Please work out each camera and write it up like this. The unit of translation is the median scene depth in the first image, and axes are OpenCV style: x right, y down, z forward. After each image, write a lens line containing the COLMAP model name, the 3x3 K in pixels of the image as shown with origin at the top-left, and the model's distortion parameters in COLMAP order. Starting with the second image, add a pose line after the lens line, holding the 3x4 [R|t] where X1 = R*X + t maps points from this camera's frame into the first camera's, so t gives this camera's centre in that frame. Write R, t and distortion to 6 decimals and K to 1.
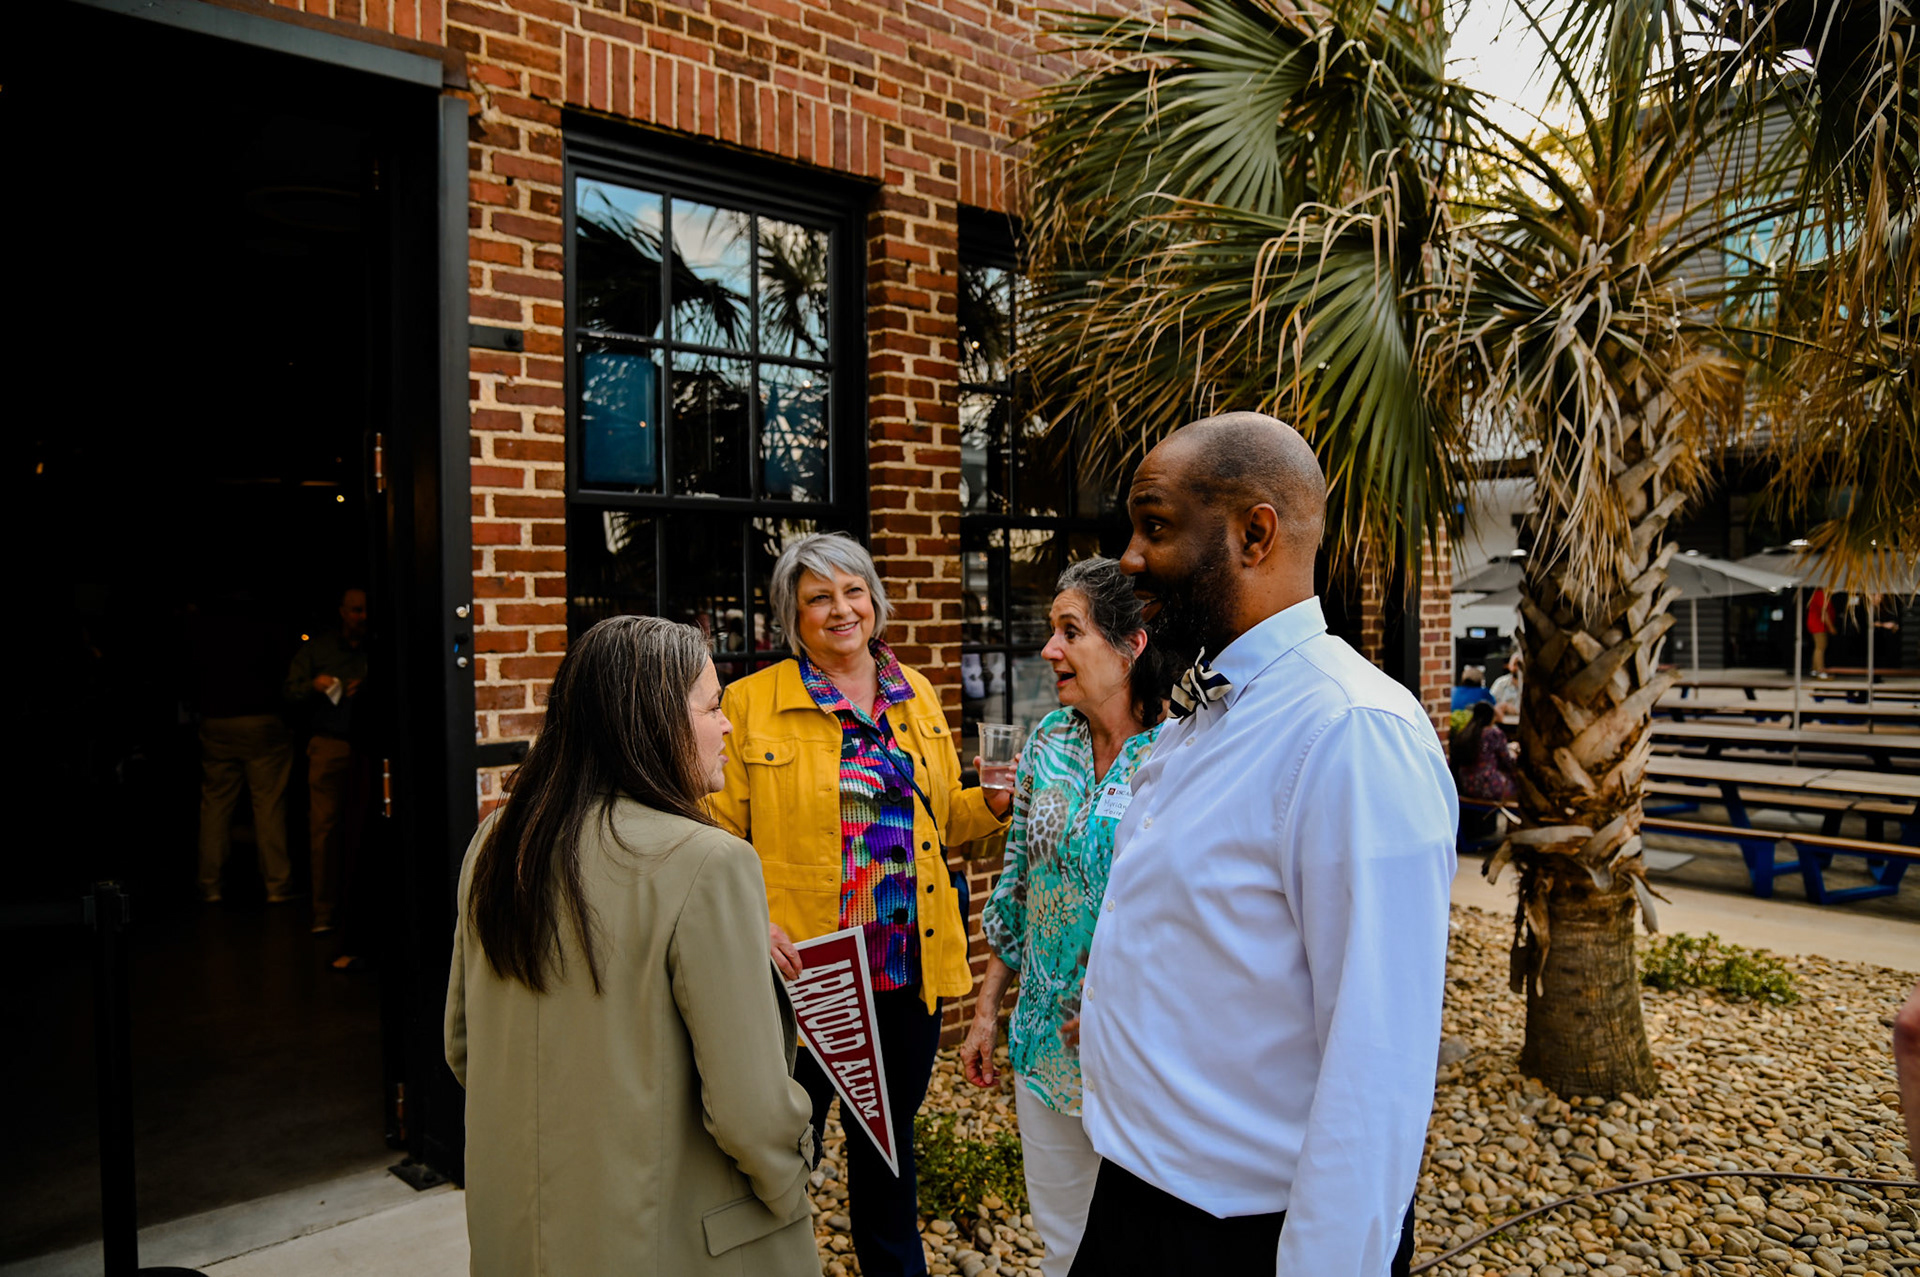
lens RADIAL K [[1310.5, 0, 998.5], [0, 1310.5, 664.0], [0, 0, 1]] dist [-0.087094, 0.055320]
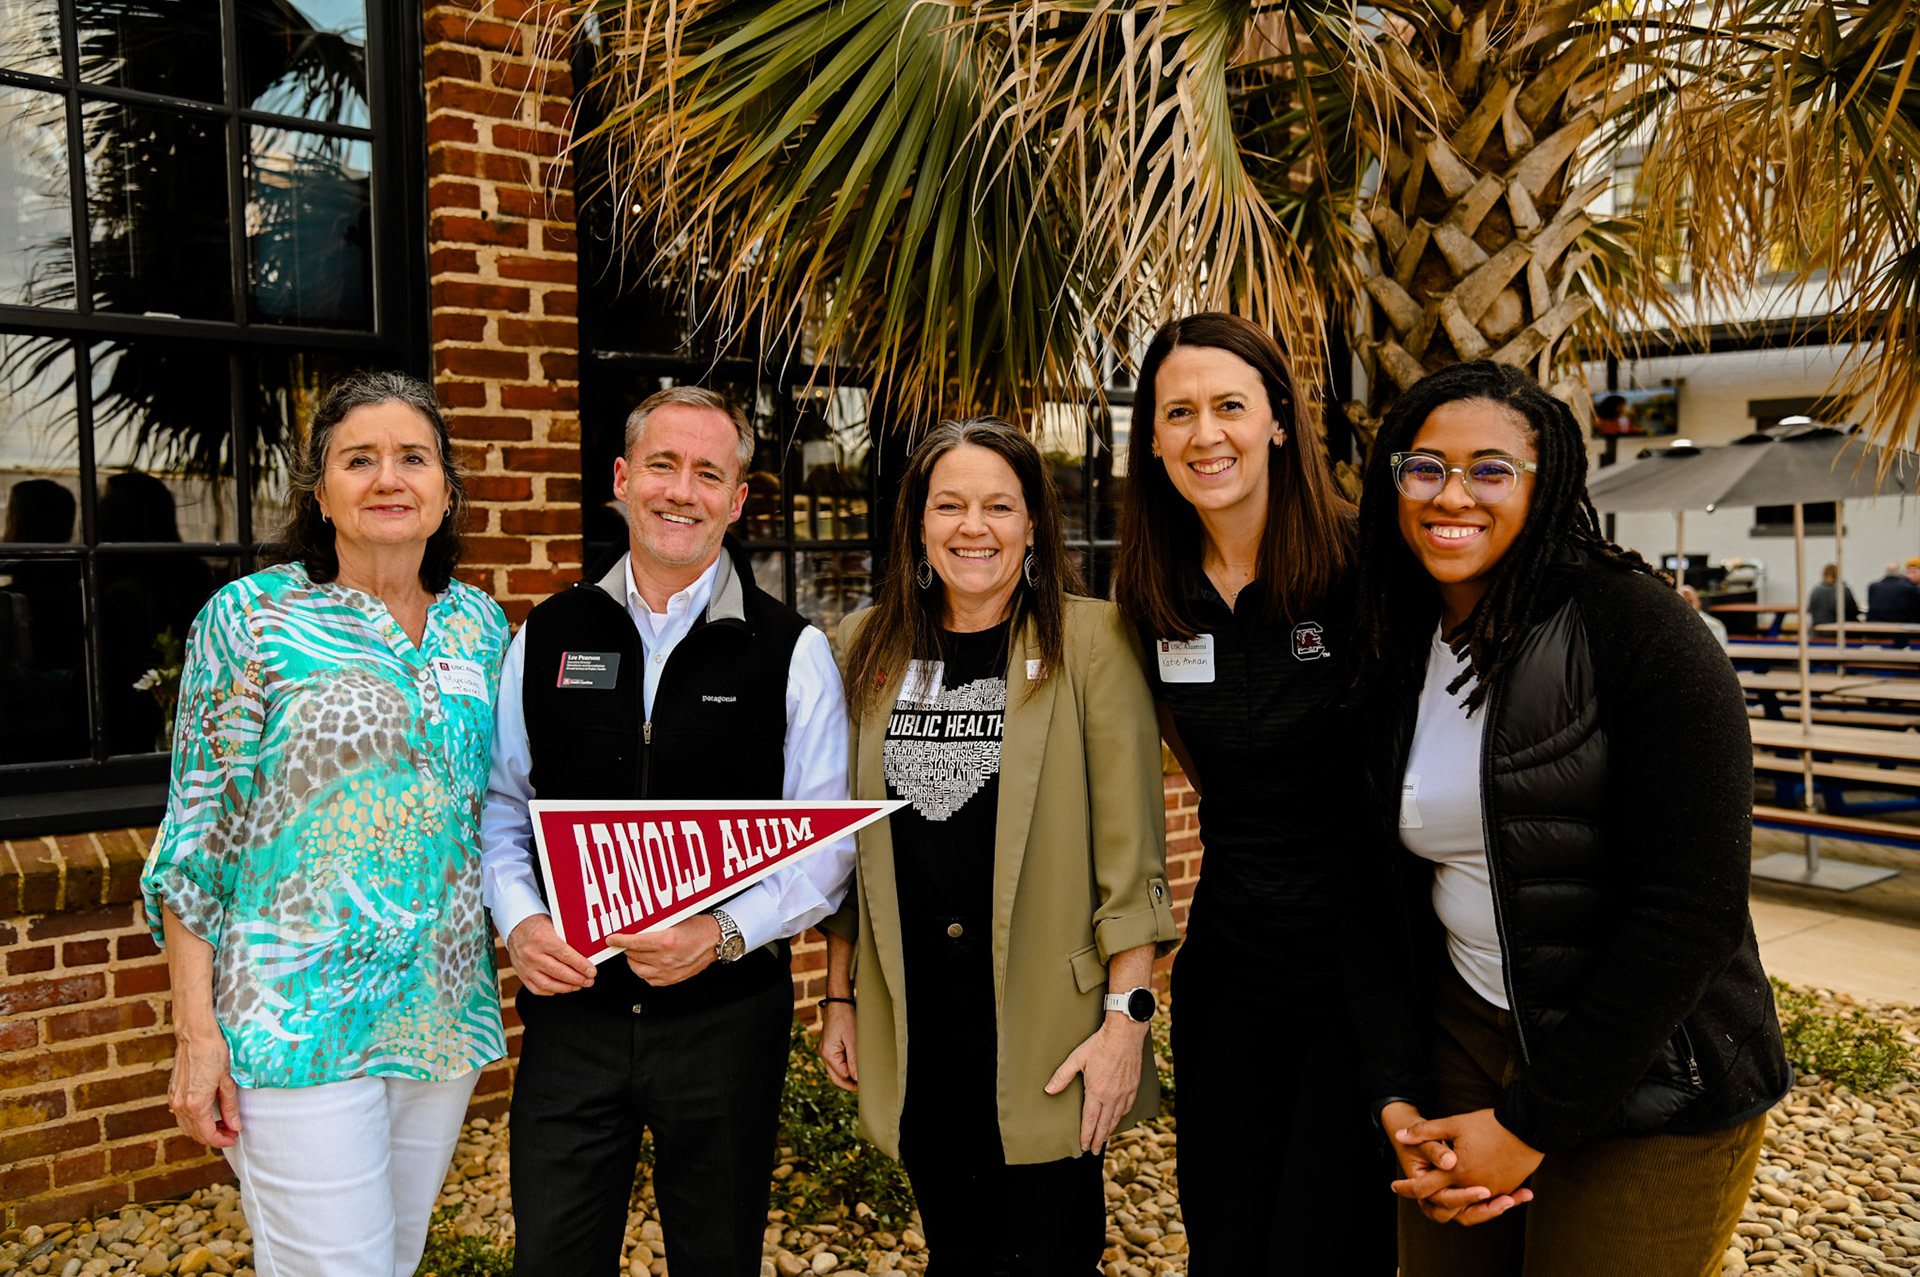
lens RADIAL K [[1703.3, 0, 971.8], [0, 1703.3, 654.2], [0, 0, 1]] dist [-0.010536, 0.116937]
pose [[0.997754, 0.006678, -0.066651, 0.250558], [-0.004878, 0.999620, 0.027130, 0.022630], [0.066807, -0.026744, 0.997407, 0.101389]]
